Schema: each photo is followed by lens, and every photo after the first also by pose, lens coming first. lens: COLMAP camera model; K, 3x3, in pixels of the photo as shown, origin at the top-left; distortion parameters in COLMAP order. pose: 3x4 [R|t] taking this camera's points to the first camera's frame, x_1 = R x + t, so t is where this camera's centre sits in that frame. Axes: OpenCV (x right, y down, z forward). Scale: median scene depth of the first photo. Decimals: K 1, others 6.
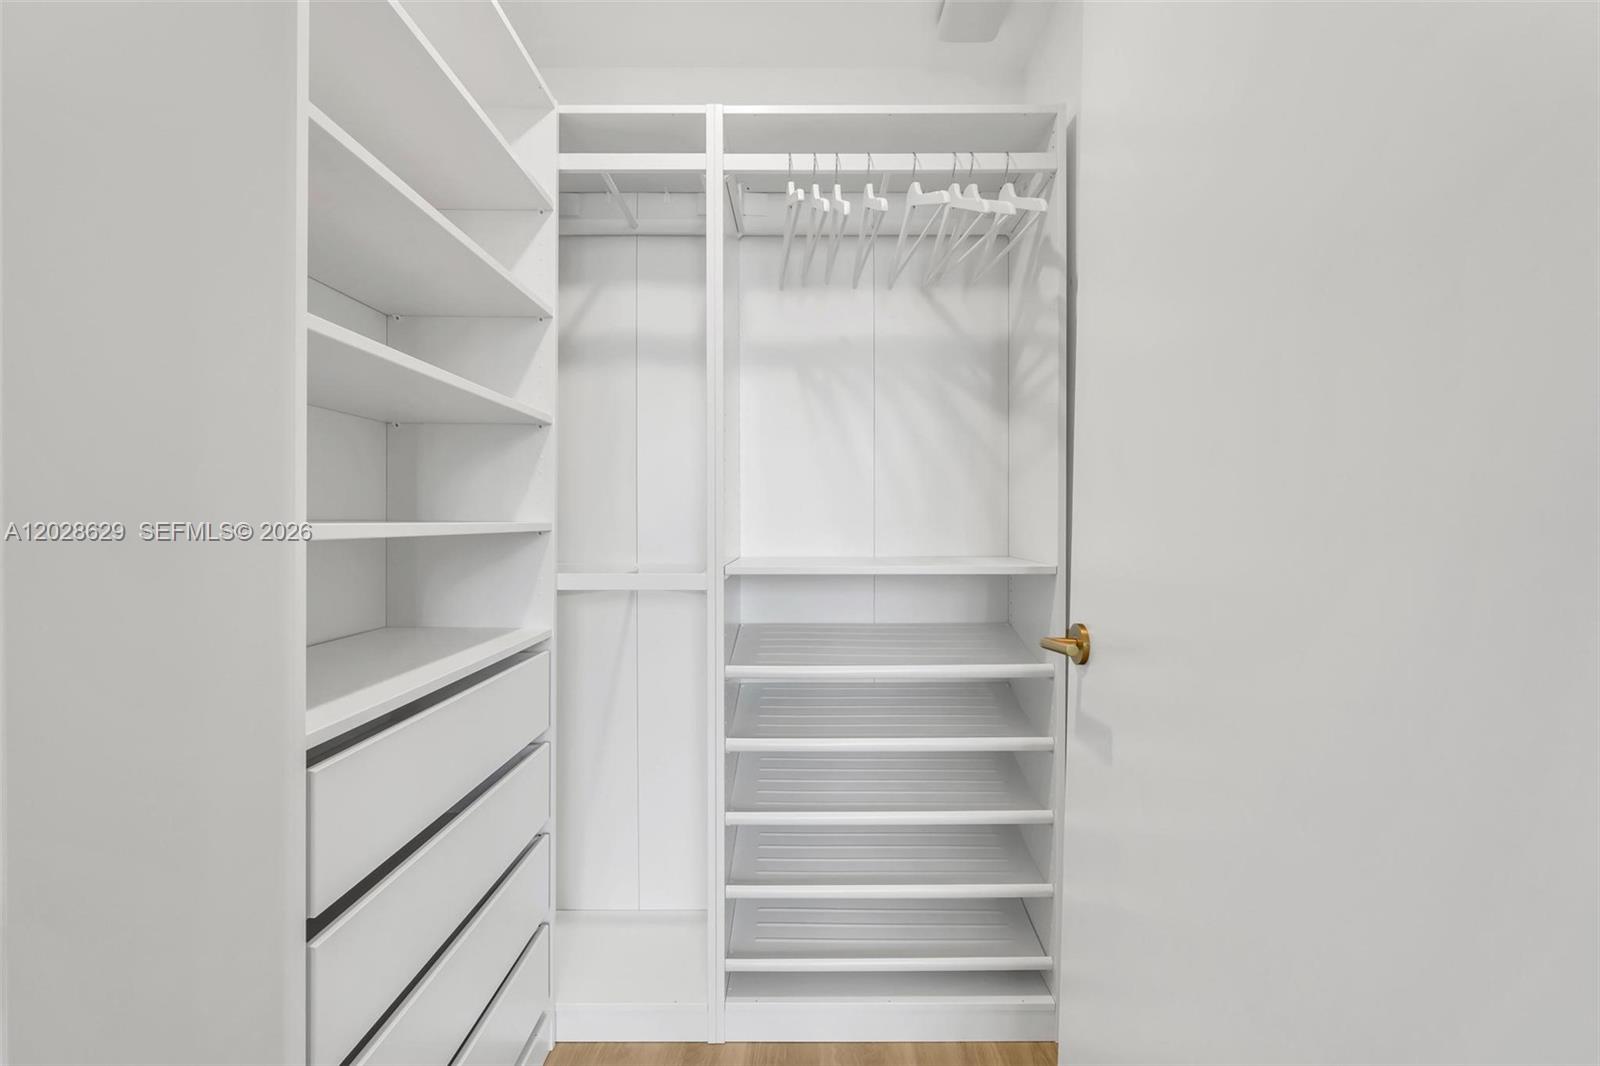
lens RADIAL K [[721.9, 0, 800.0], [0, 721.9, 533.0], [0, 0, 1]] dist [0.002436, 0.000623]
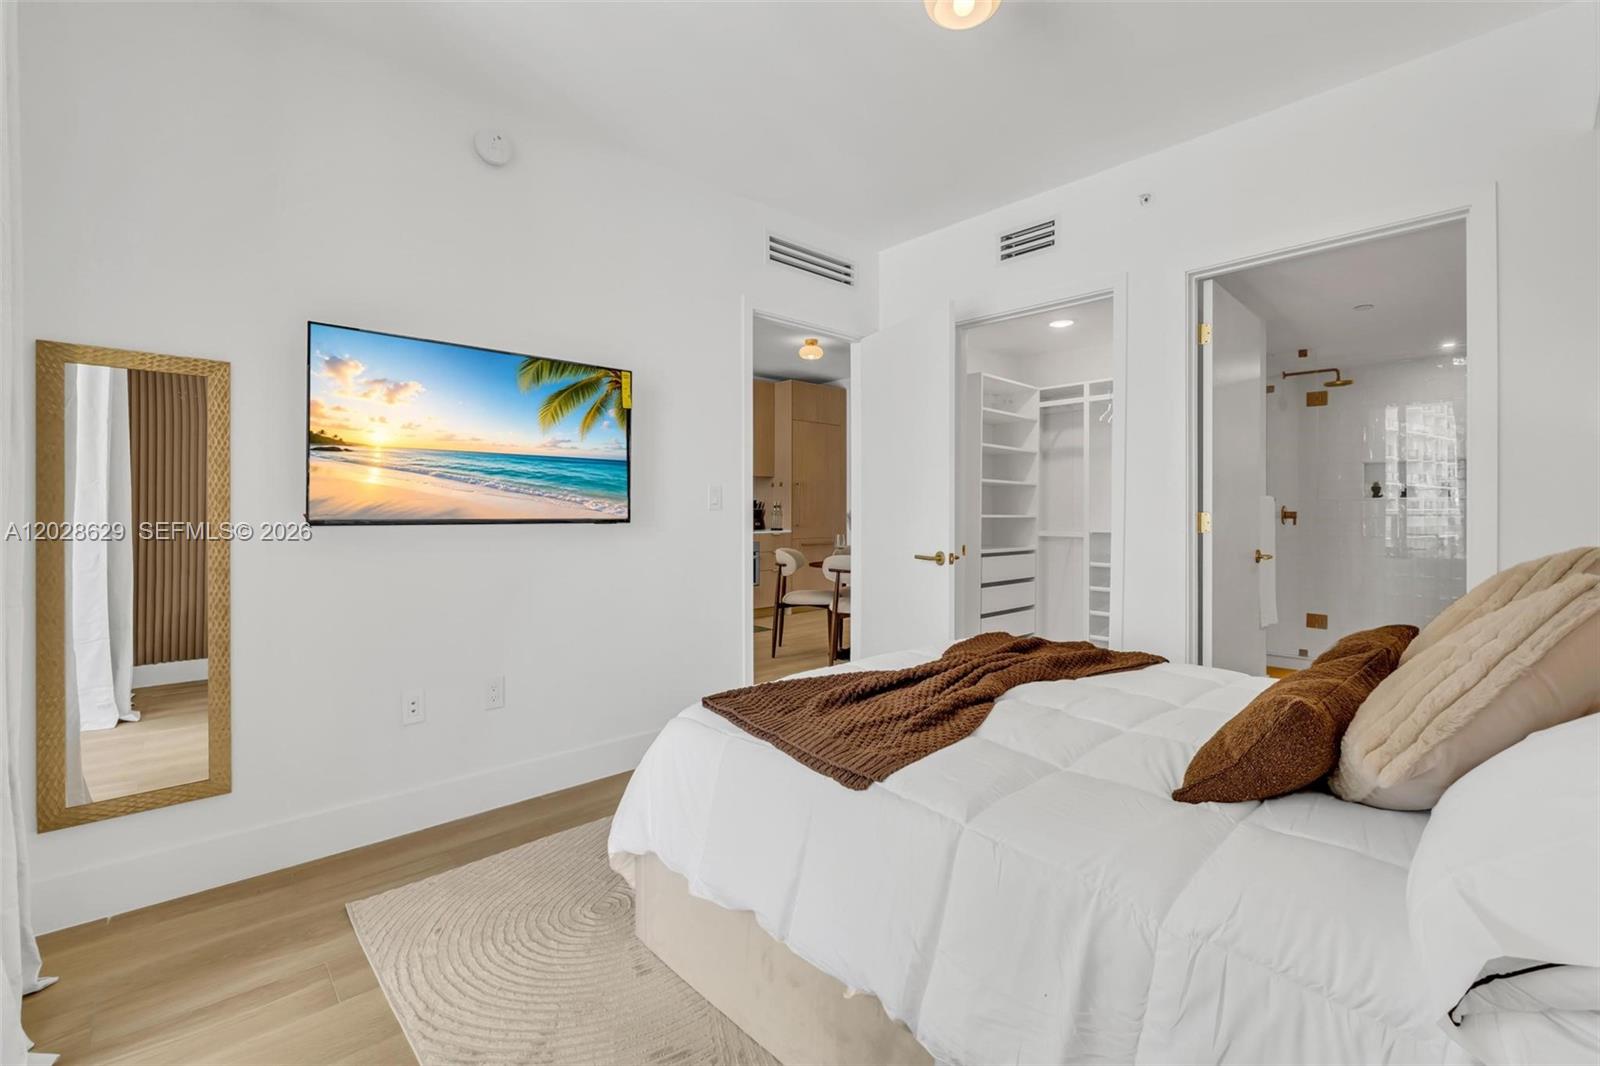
lens RADIAL K [[700.1, 0, 780.2], [0, 700.1, 534.6], [0, 0, 1]] dist [-0.001843, -0.000241]
pose [[0.678305, 0.000033, -0.734780, 1.211561], [0.017155, 0.999727, 0.015882, 0.002939], [0.734580, -0.023378, 0.678119, -2.051624]]
